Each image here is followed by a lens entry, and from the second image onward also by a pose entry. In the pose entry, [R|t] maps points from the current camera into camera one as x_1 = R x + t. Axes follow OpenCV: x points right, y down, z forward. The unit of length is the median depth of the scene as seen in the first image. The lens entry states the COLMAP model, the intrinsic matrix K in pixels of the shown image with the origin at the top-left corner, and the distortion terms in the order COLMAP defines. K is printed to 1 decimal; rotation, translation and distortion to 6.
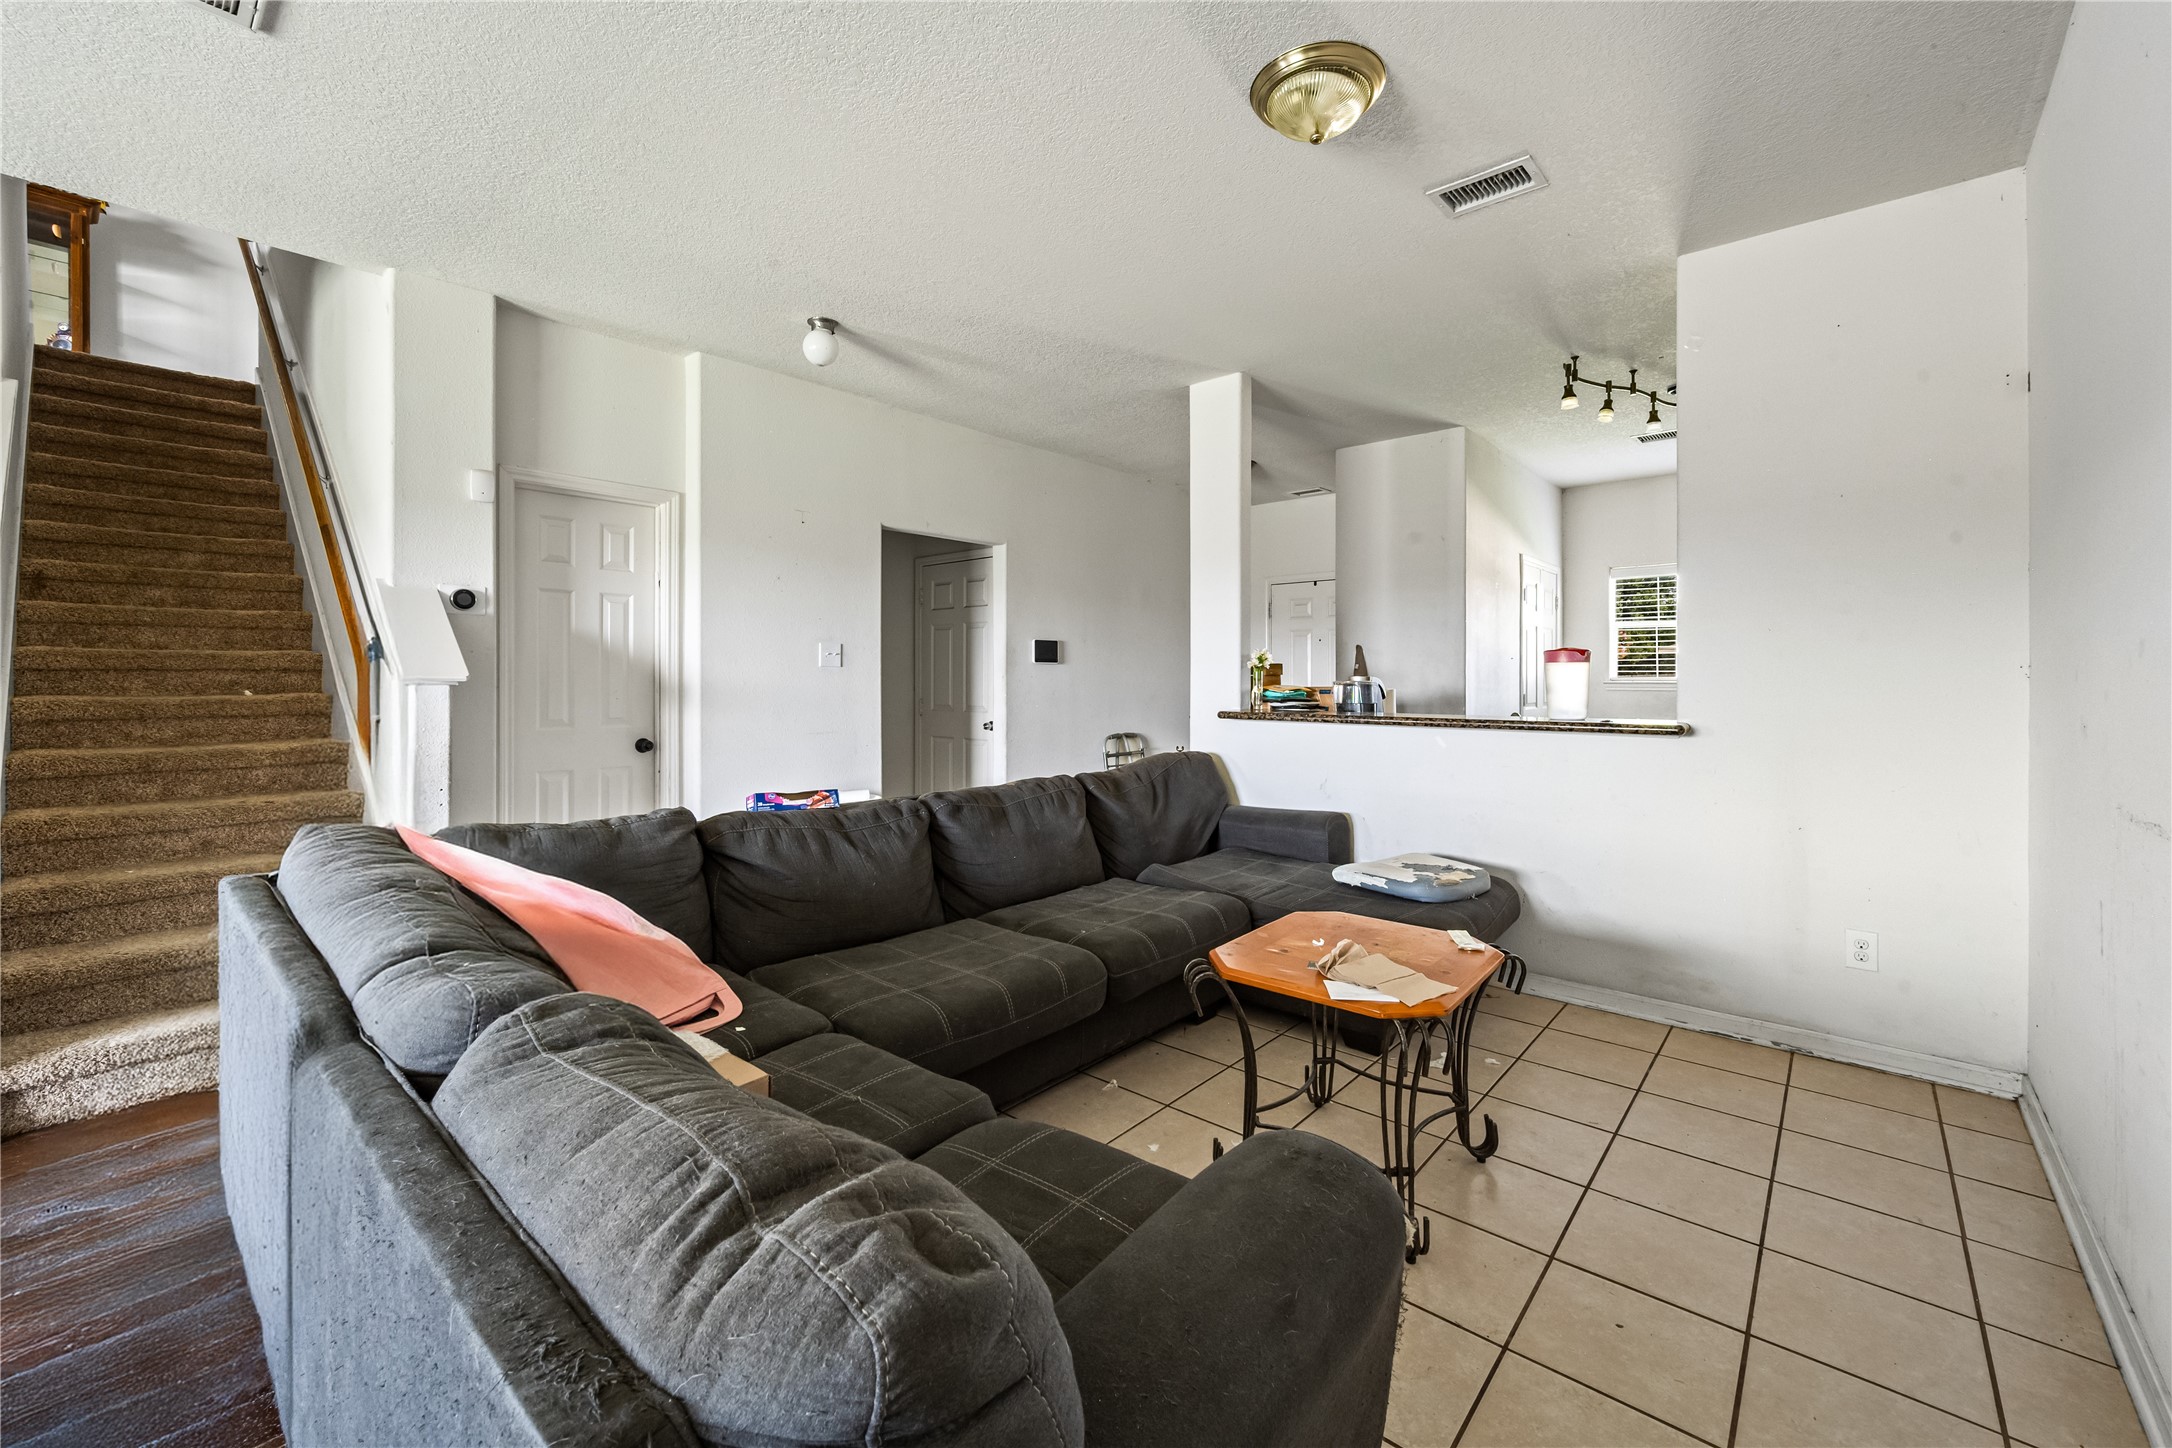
lens RADIAL K [[865.3, 0, 1095.5], [0, 865.3, 690.6], [0, 0, 1]] dist [-0.001029, -0.000133]
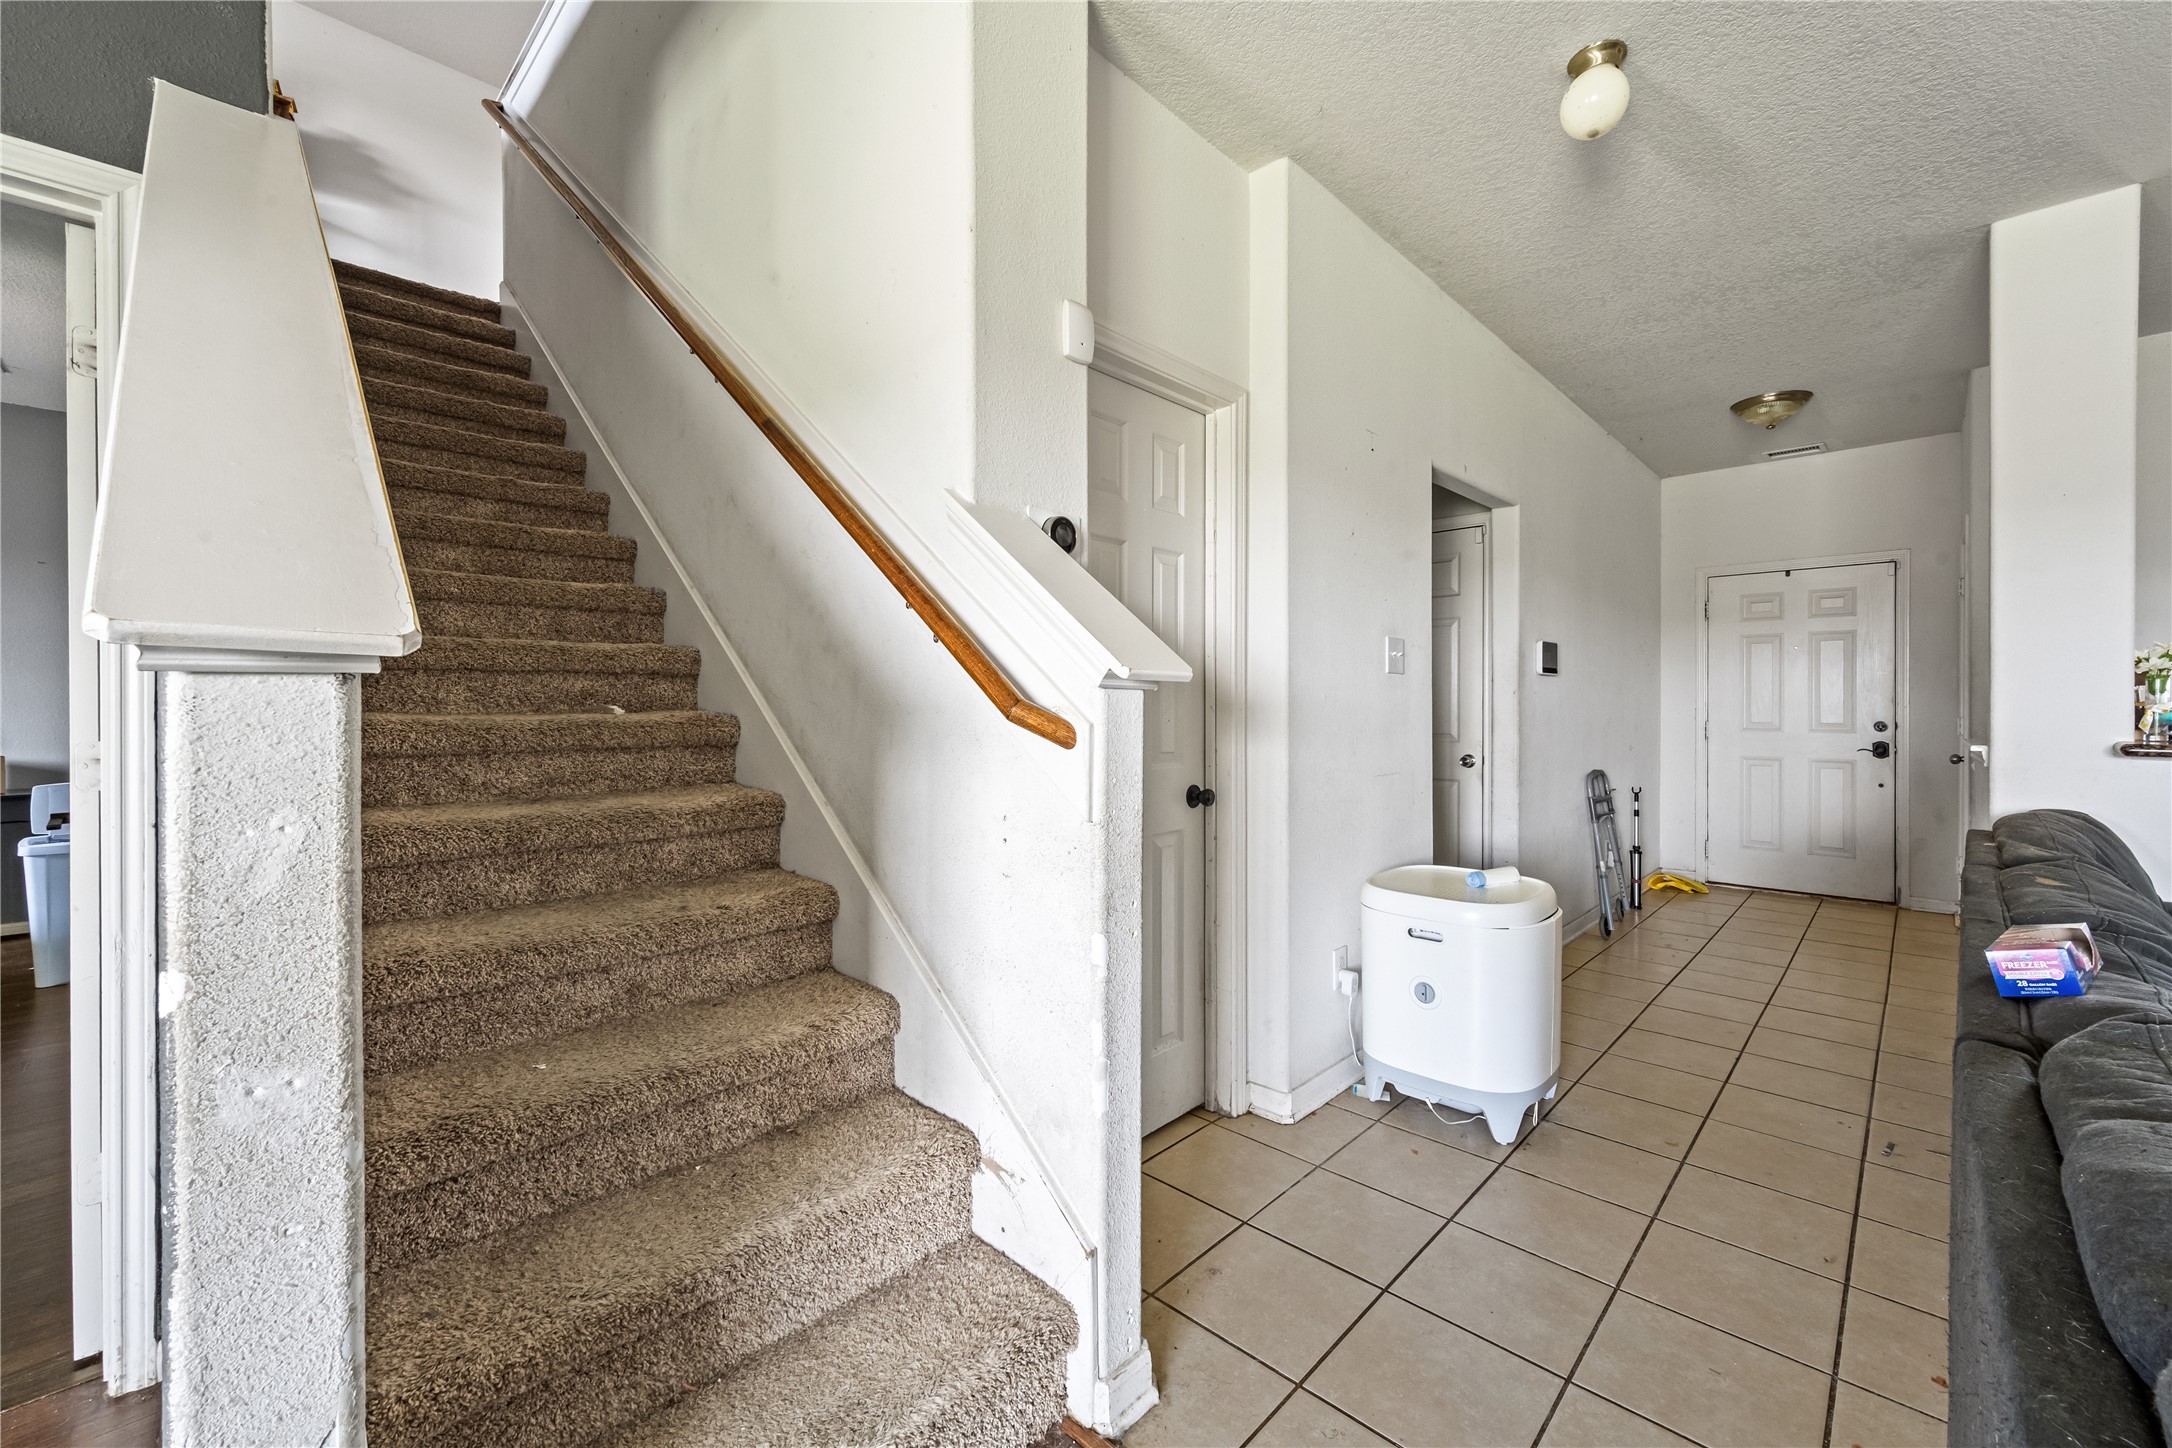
lens RADIAL K [[865.3, 0, 1098.6], [0, 865.3, 712.0], [0, 0, 1]] dist [-0.001029, -0.000133]
pose [[0.998589, 0.002314, -0.053053, -0.602566], [-0.002663, 0.999975, -0.006505, 0.007017], [0.053036, 0.006638, 0.998571, 0.406250]]
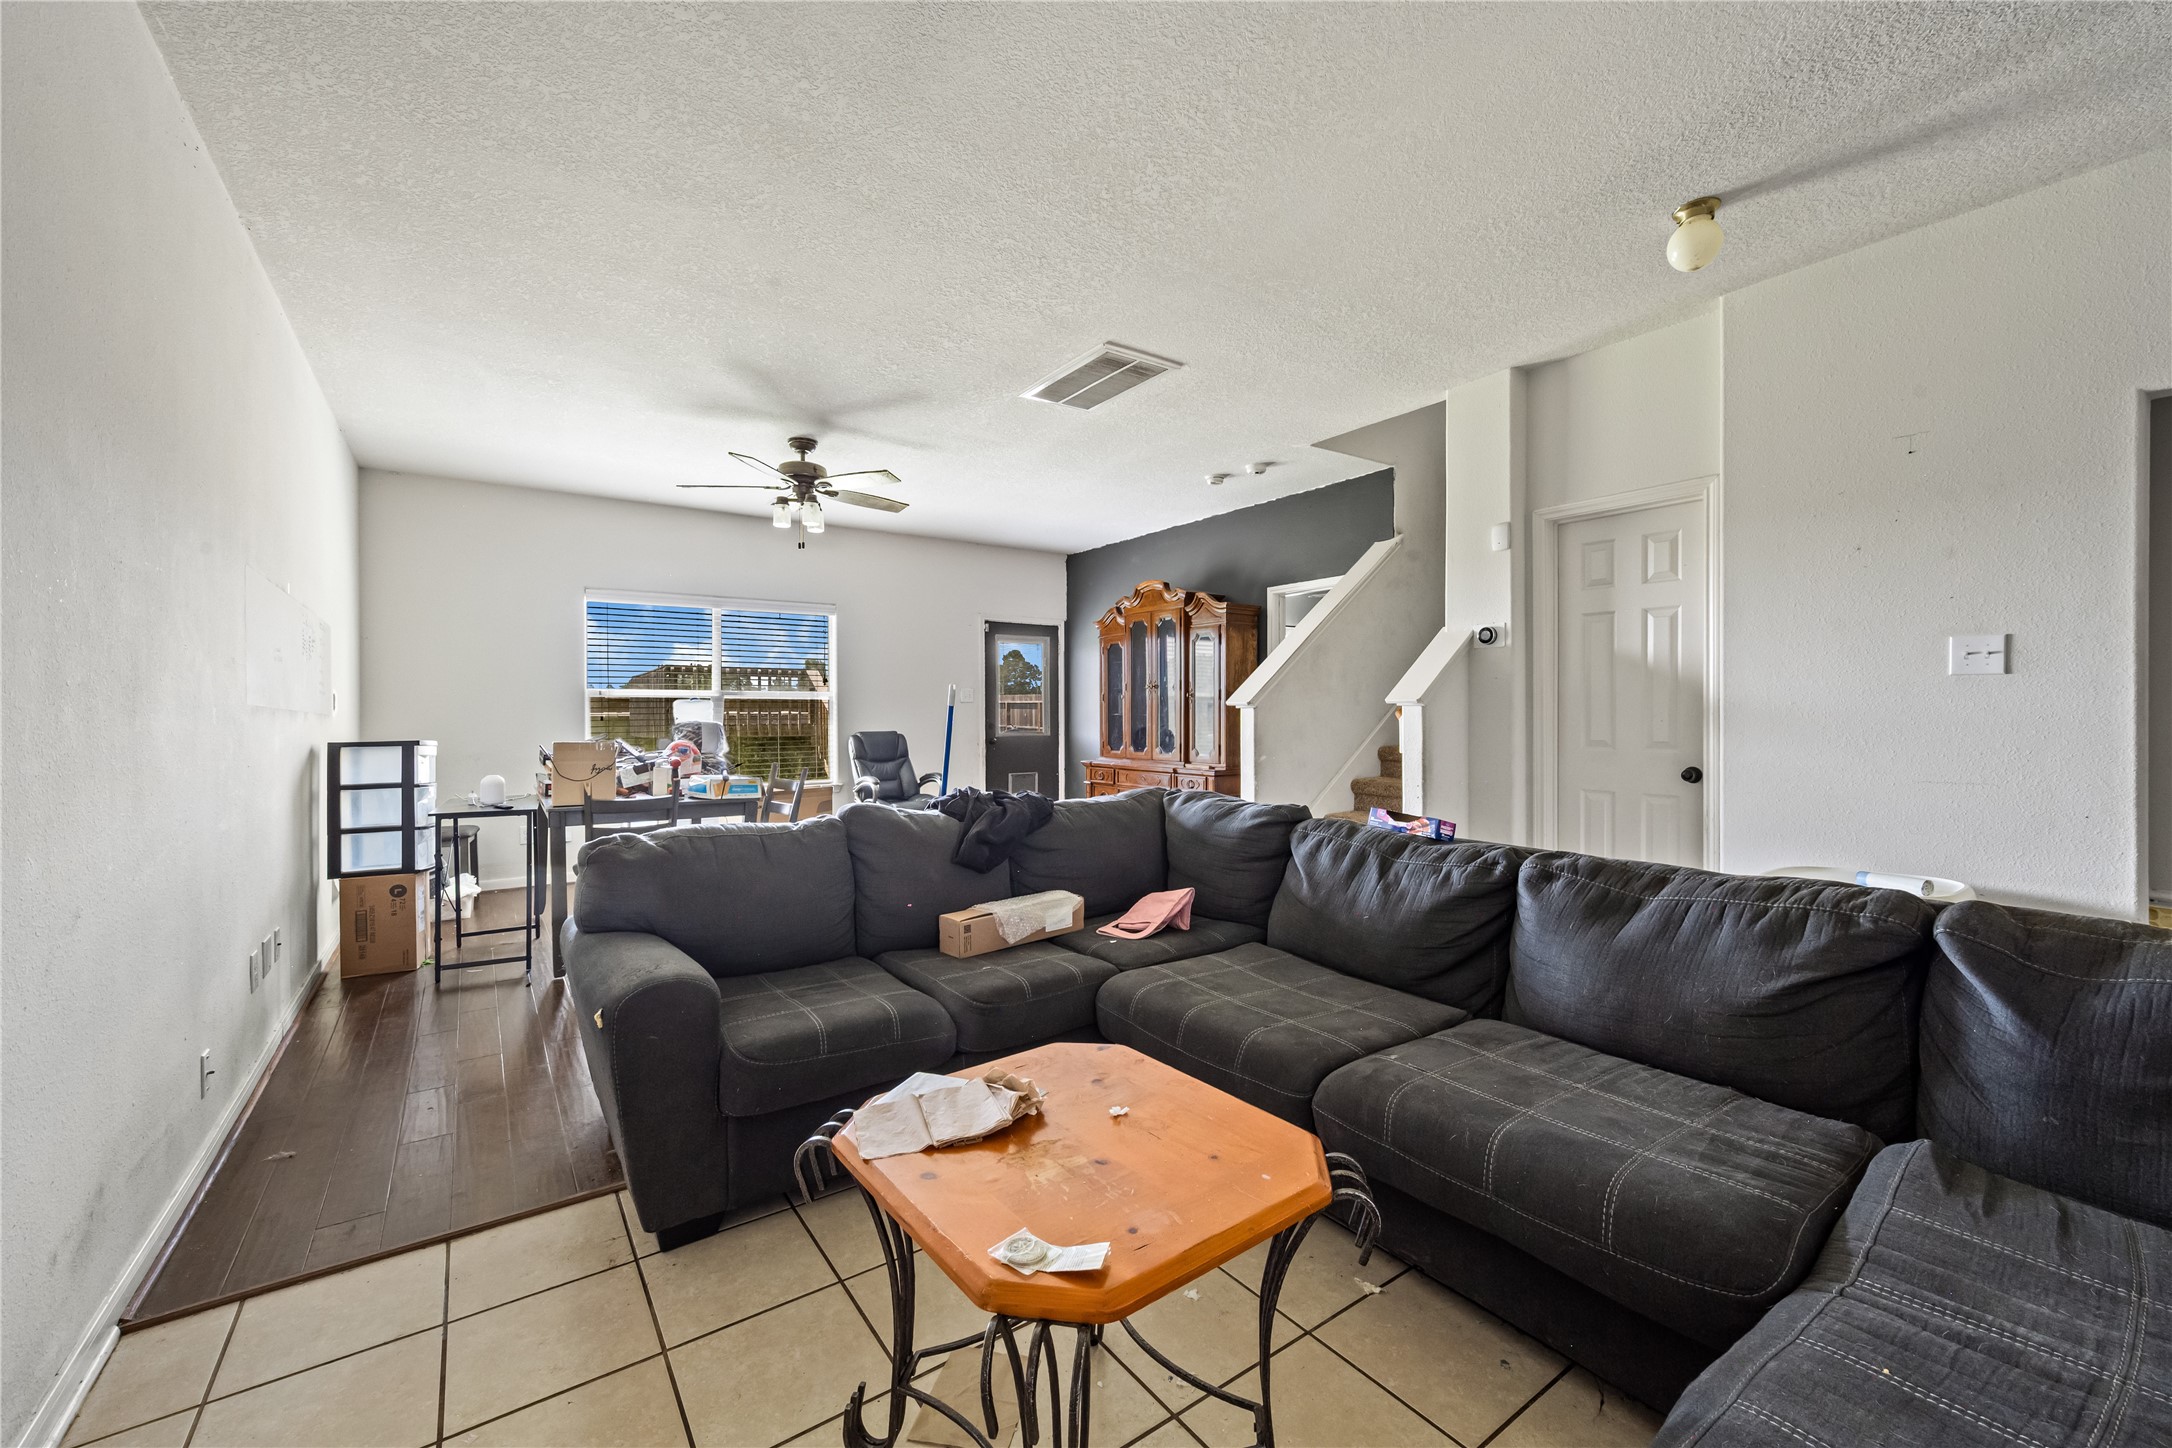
lens RADIAL K [[865.3, 0, 1080.8], [0, 865.3, 717.7], [0, 0, 1]] dist [-0.001029, -0.000133]
pose [[-0.243656, 0.007414, -0.969833, 0.513292], [-0.006841, 0.999933, 0.009363, 0.001357], [0.969838, 0.008916, -0.243588, 0.660009]]
